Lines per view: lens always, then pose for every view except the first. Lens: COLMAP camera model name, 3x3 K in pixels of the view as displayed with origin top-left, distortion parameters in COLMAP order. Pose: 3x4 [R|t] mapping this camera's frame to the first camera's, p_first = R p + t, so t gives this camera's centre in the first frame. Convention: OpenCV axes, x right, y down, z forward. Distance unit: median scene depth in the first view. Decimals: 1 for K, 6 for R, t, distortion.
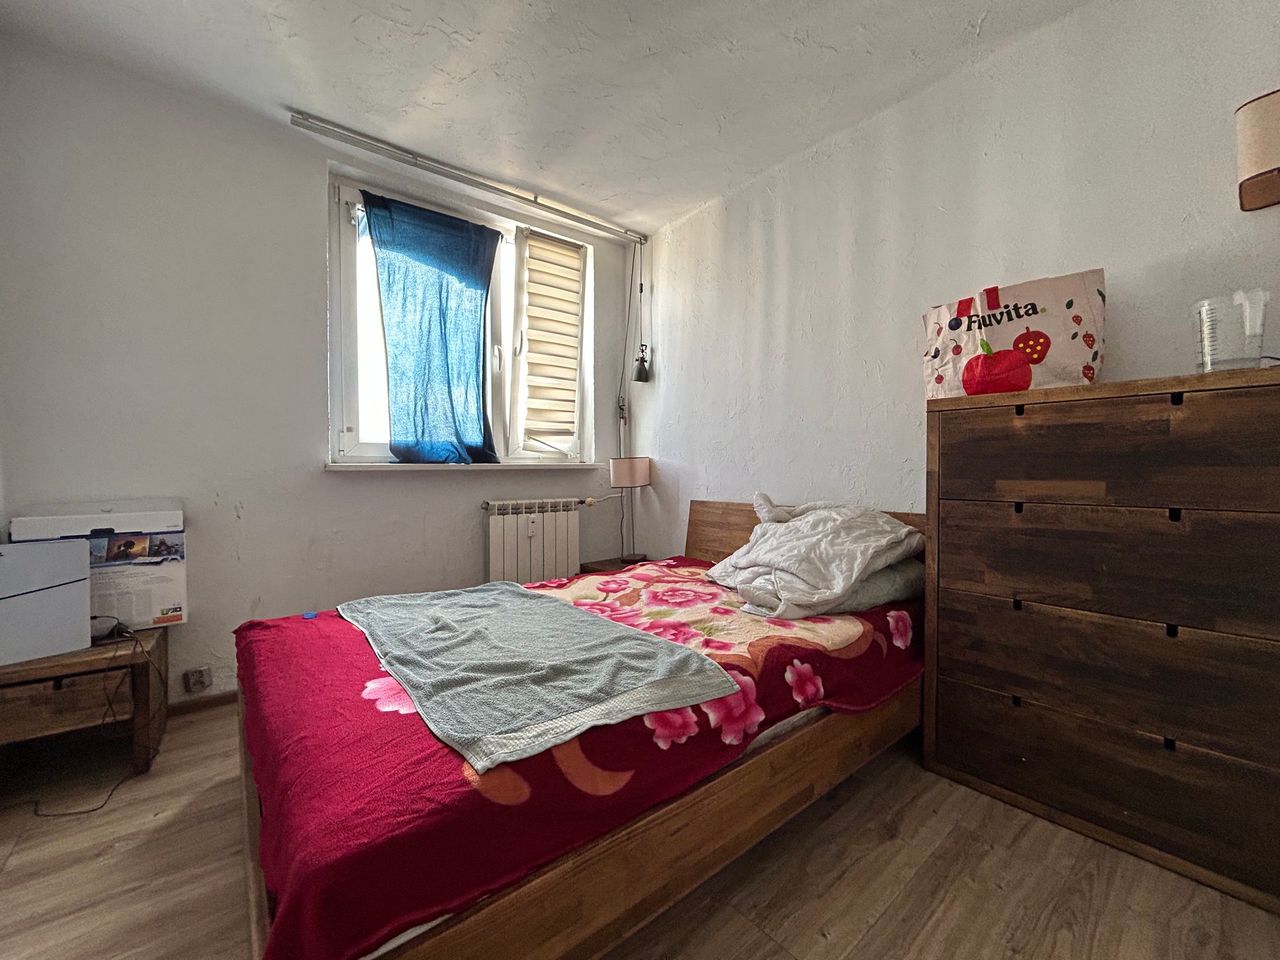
lens RADIAL K [[518.0, 0, 635.7], [0, 518.0, 481.1], [0, 0, 1]] dist [-0.005411, 0.002041]
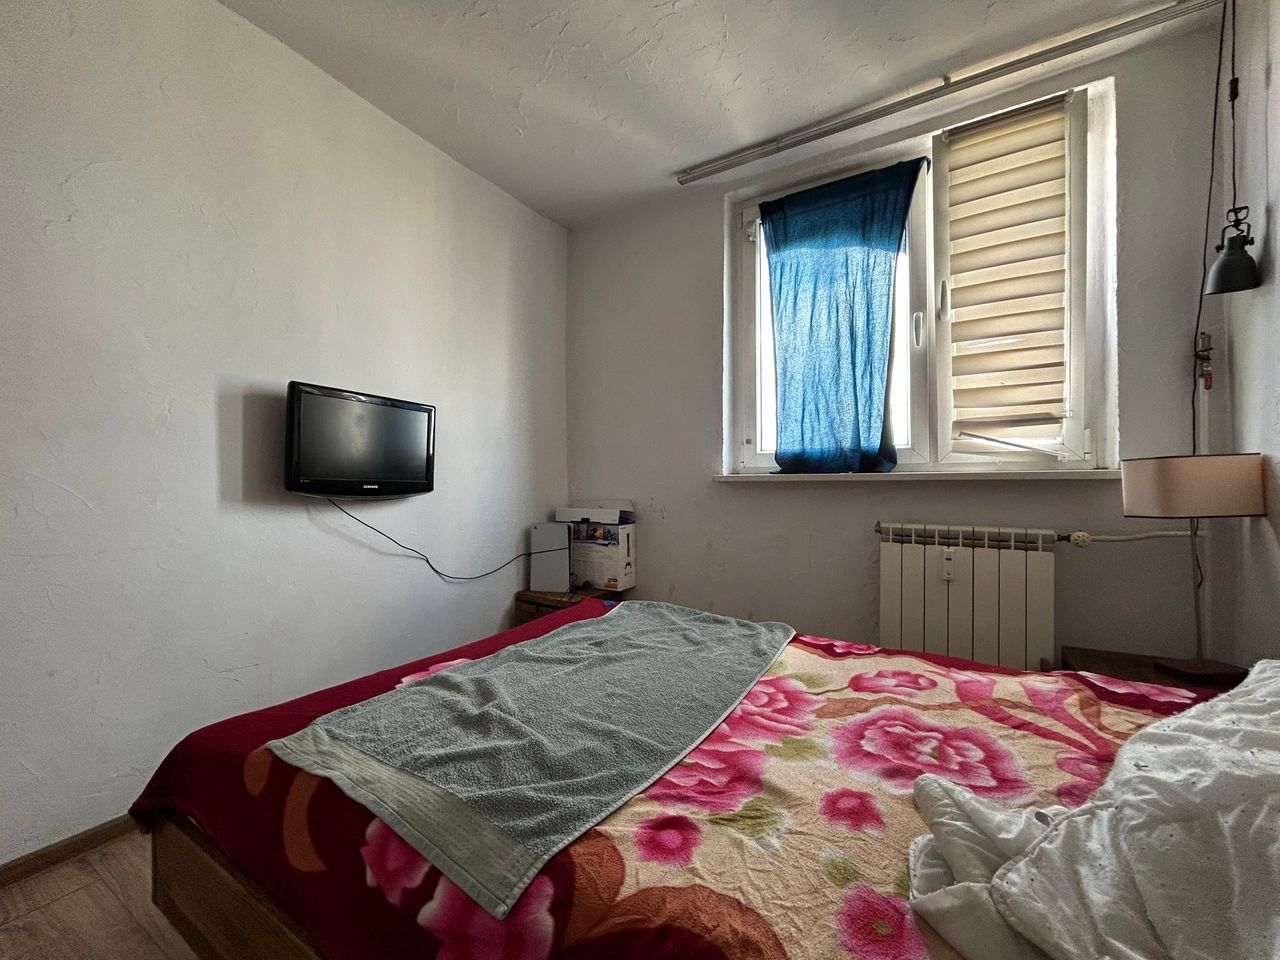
lens RADIAL K [[518.0, 0, 641.8], [0, 518.0, 478.8], [0, 0, 1]] dist [-0.005411, 0.002041]
pose [[0.333028, -0.000586, -0.942917, 0.463510], [-0.022772, 0.999703, -0.008664, -0.015245], [0.942642, 0.024358, 0.332916, 0.612204]]
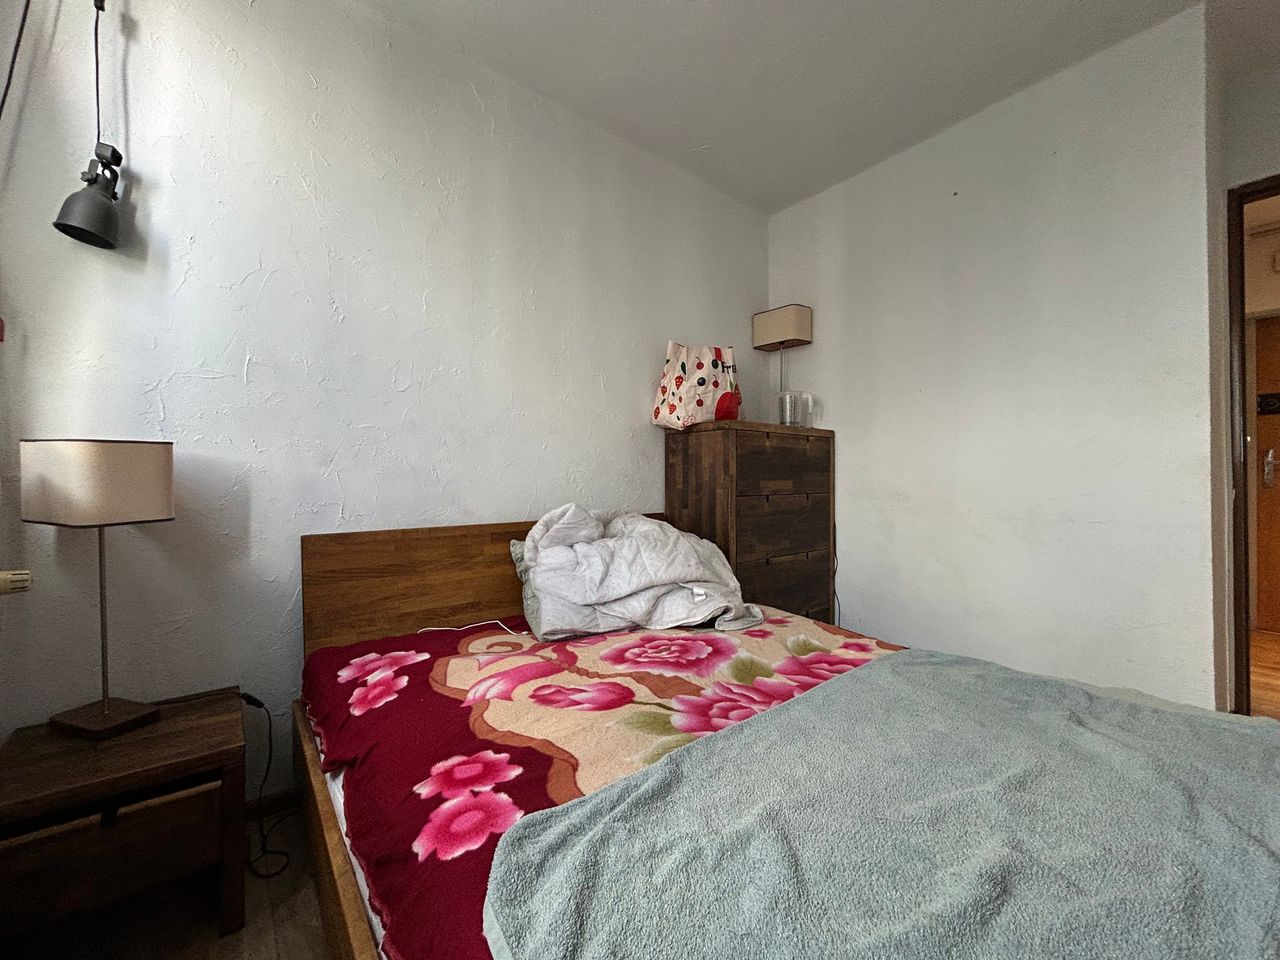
lens RADIAL K [[518.0, 0, 639.0], [0, 518.0, 478.2], [0, 0, 1]] dist [-0.005411, 0.002041]
pose [[0.018834, 0.005186, 0.999809, -0.629892], [0.031727, 0.999480, -0.005782, -0.009665], [-0.999319, 0.031830, 0.018659, 1.049206]]
